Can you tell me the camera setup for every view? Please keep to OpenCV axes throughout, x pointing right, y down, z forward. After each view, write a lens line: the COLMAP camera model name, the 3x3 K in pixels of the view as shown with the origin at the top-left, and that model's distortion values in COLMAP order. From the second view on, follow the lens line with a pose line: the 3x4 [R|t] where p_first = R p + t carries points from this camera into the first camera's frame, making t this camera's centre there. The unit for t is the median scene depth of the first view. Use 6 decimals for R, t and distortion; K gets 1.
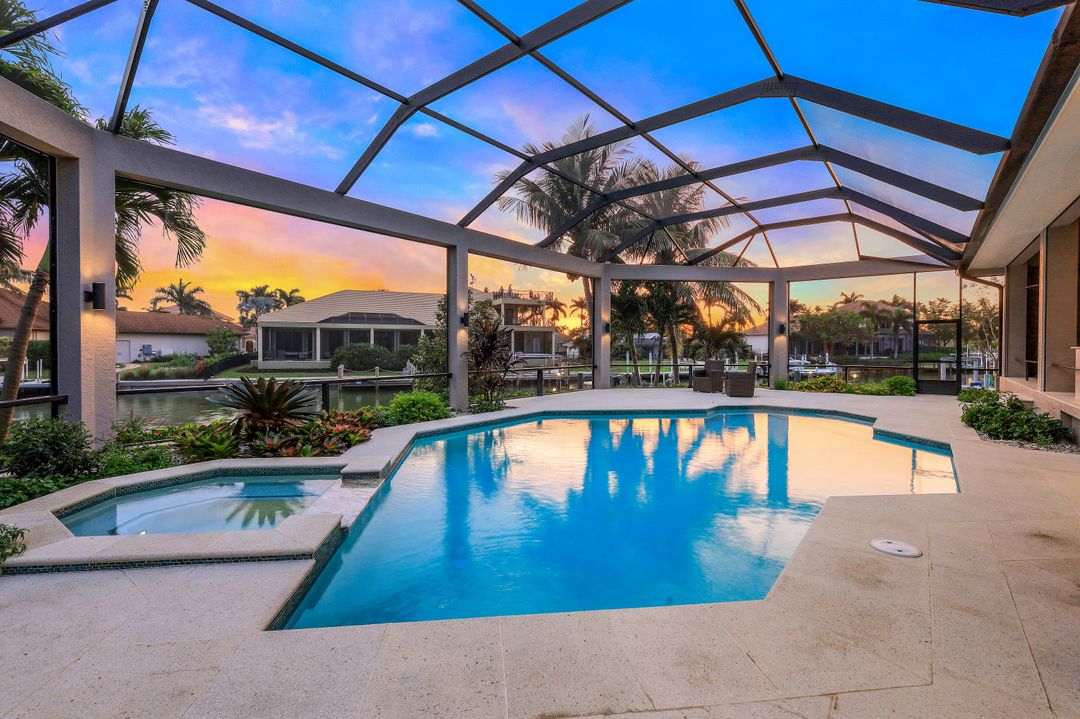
lens RADIAL K [[471.1, 0, 540.0], [0, 471.1, 359.5], [0, 0, 1]] dist [-0.002737, -0.000166]
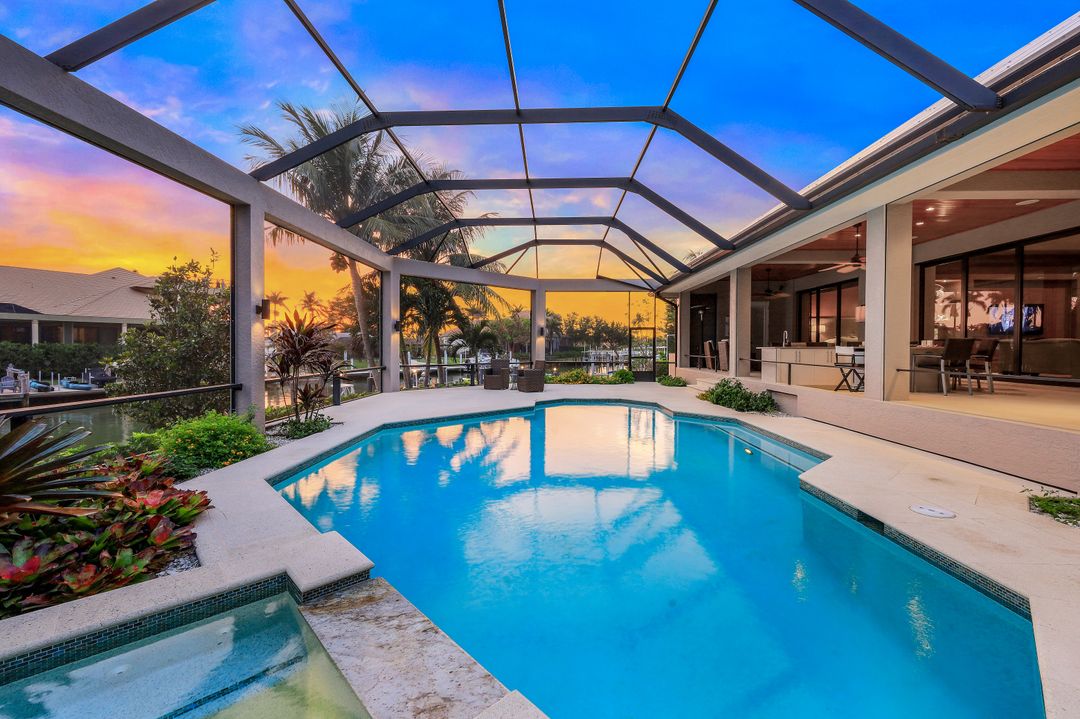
lens RADIAL K [[441.5, 0, 539.5], [0, 441.5, 352.6], [0, 0, 1]] dist [0.002946, -0.000038]
pose [[0.806934, -0.005786, 0.590614, -0.144272], [0.013003, 0.999884, -0.007969, -0.004309], [-0.590499, 0.014110, 0.806915, 0.130770]]
